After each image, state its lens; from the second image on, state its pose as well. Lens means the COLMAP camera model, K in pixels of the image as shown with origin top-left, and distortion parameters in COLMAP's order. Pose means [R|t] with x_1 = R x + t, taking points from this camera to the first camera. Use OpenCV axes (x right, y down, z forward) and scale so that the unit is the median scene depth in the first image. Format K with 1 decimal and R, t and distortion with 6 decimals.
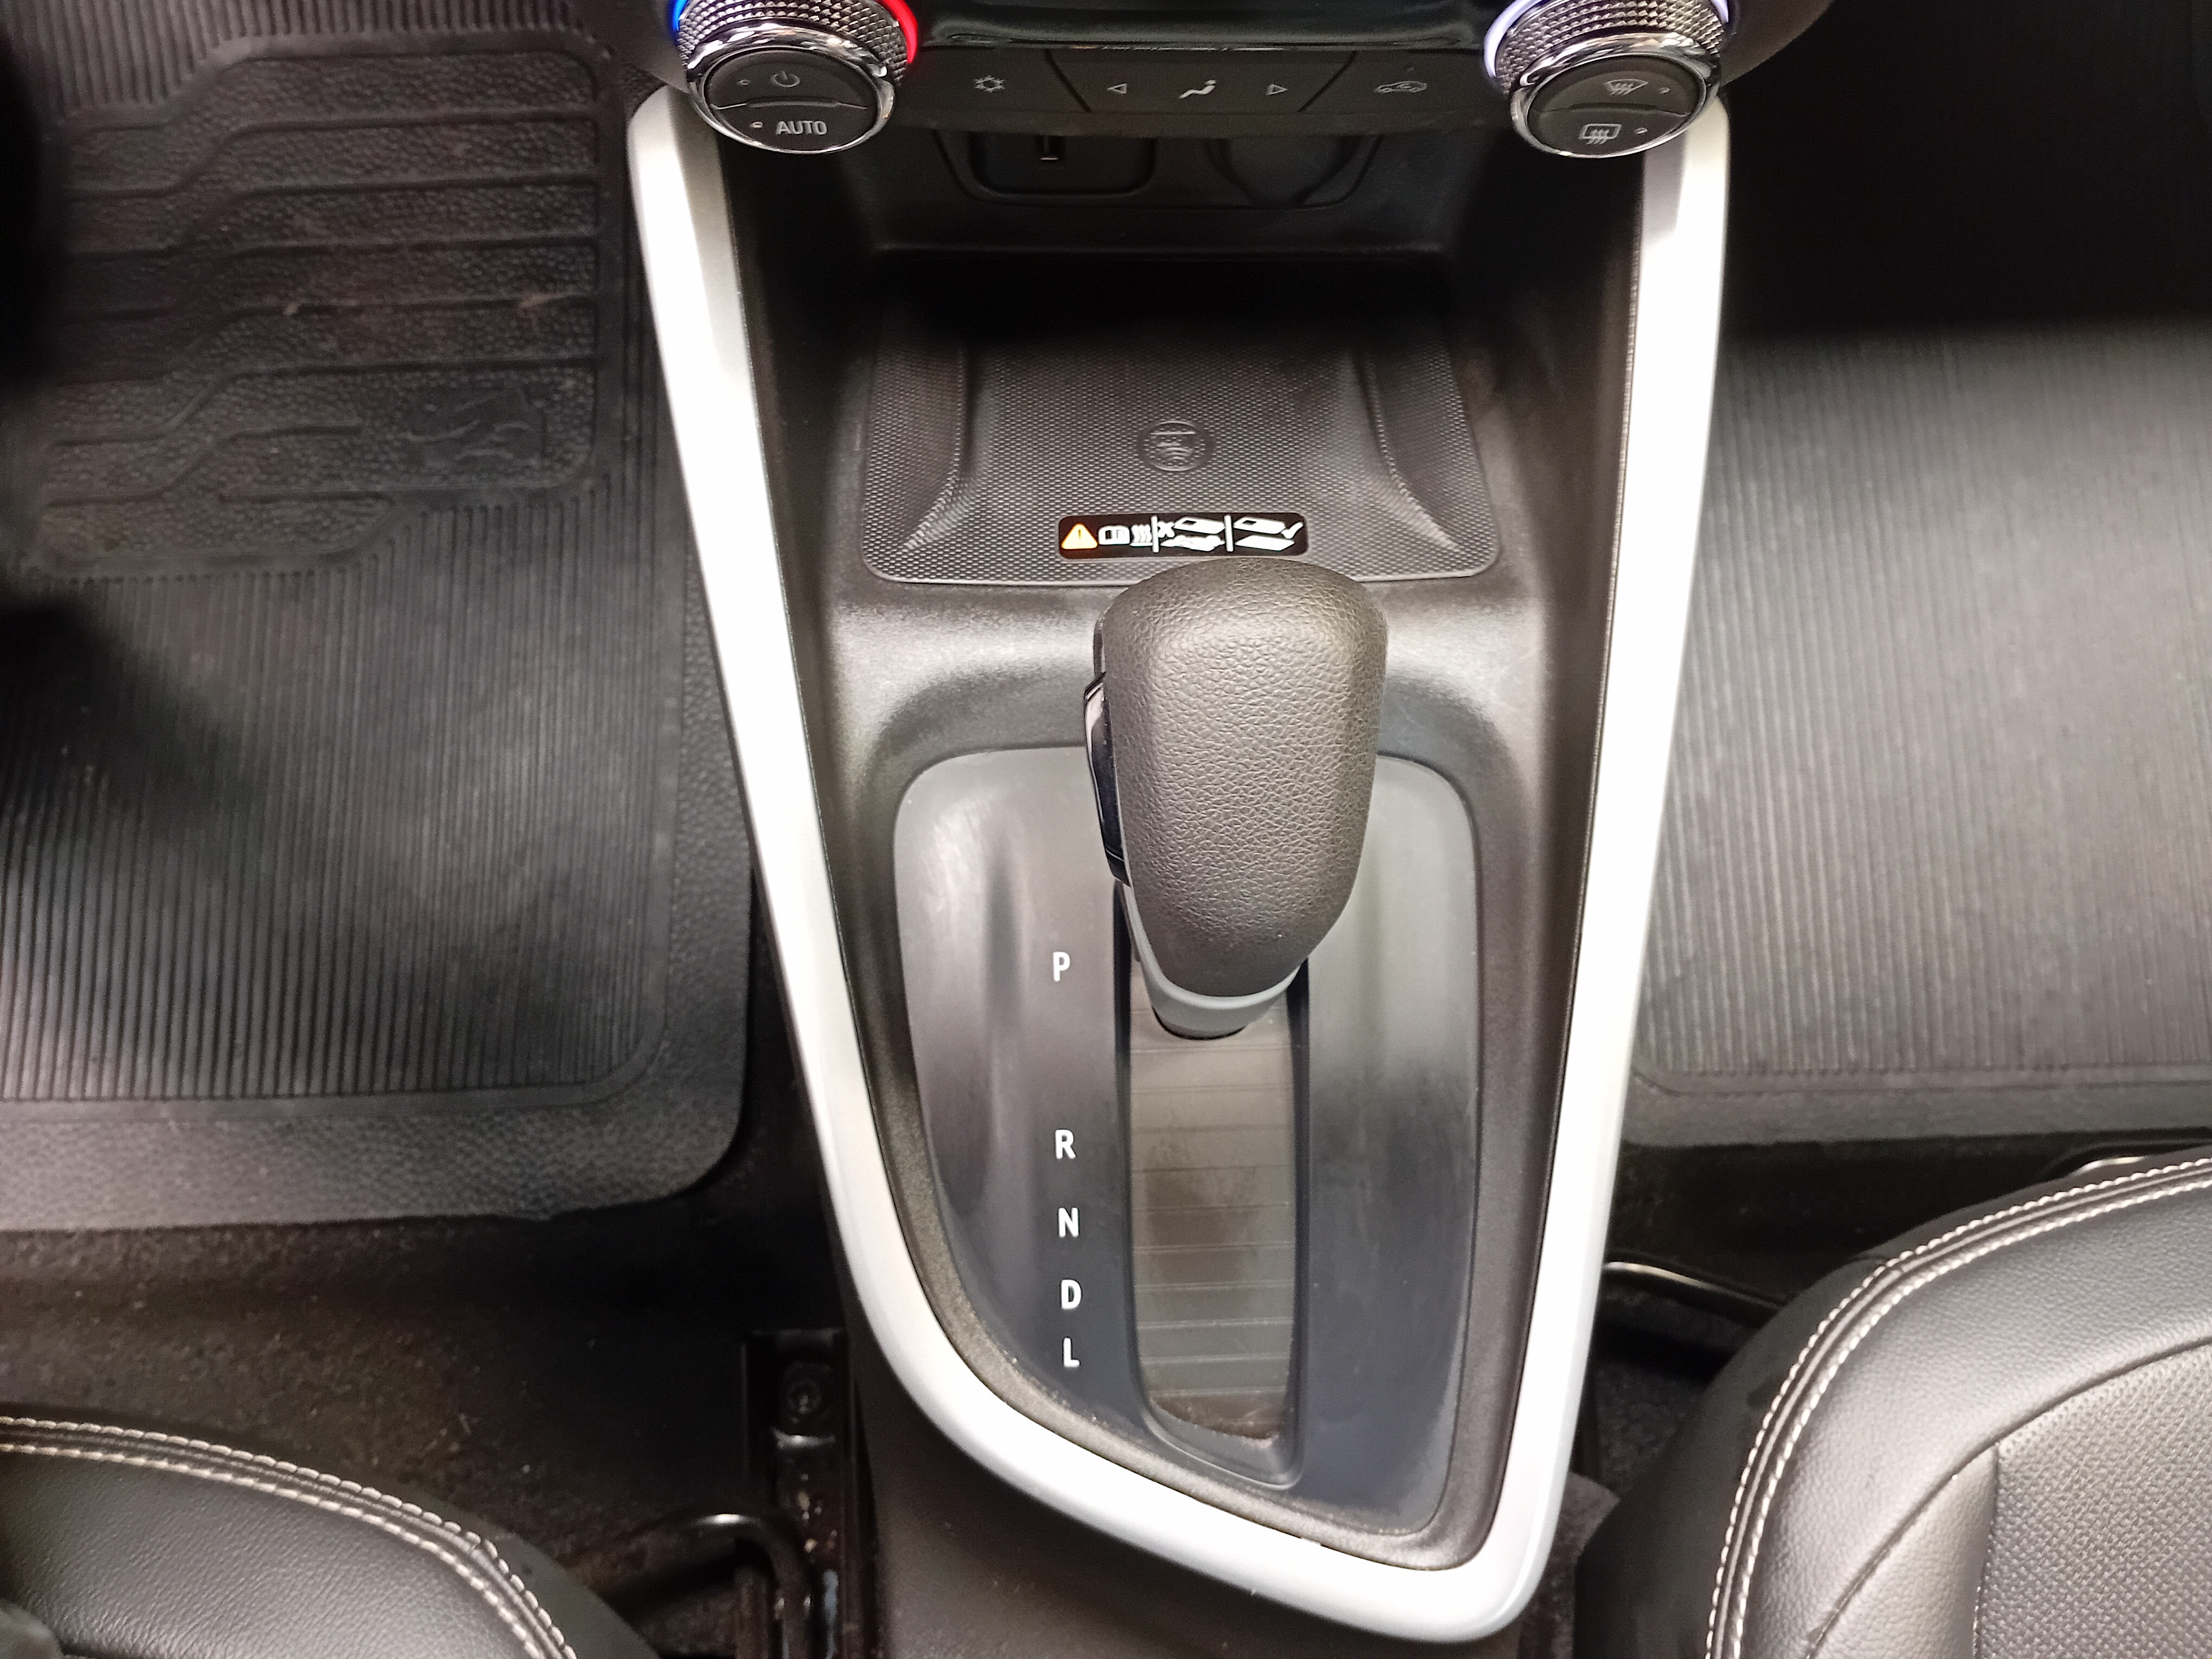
lens RADIAL K [[1702.8, 0, 1106.0], [0, 1702.8, 829.5], [0, 0, 1]] dist [0.089567, -0.234189]
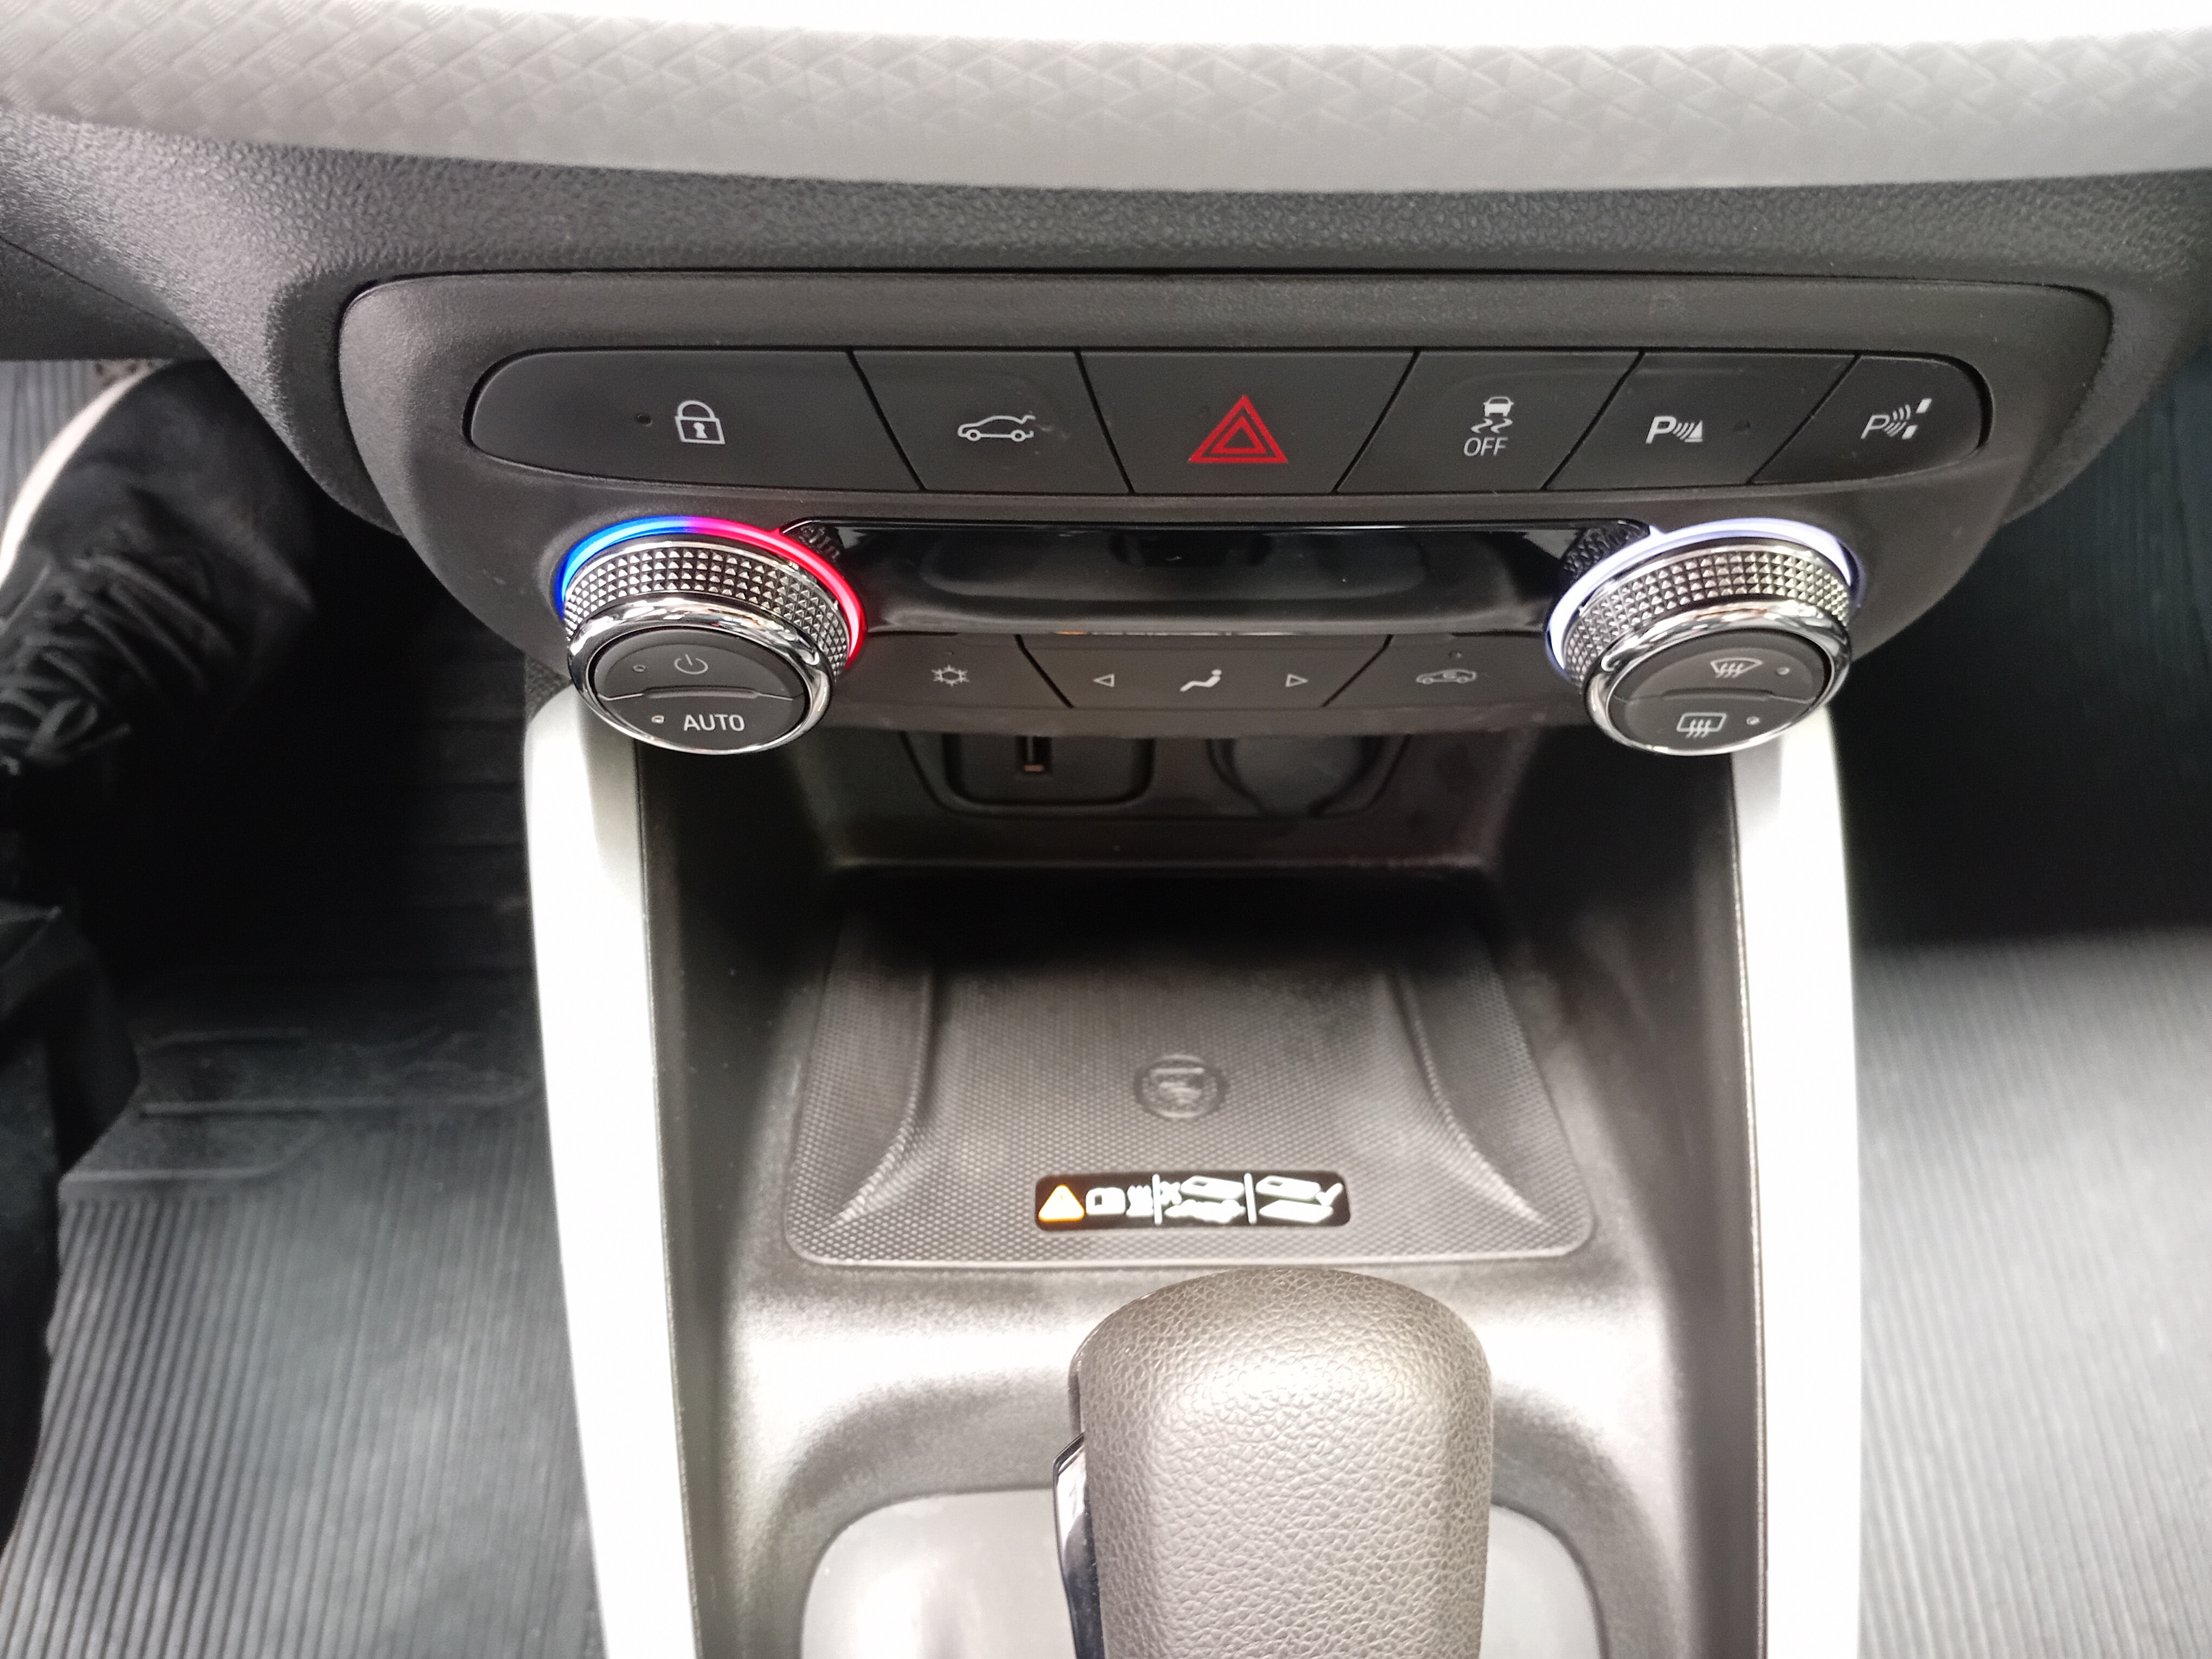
lens RADIAL K [[1660.5, 0, 1106.0], [0, 1660.5, 829.5], [0, 0, 1]] dist [0.000039, -0.087576]
pose [[0.999990, -0.002326, -0.003938, 0.008429], [0.000841, 0.939863, -0.341549, -0.071052], [0.004496, 0.341542, 0.939856, 0.215406]]
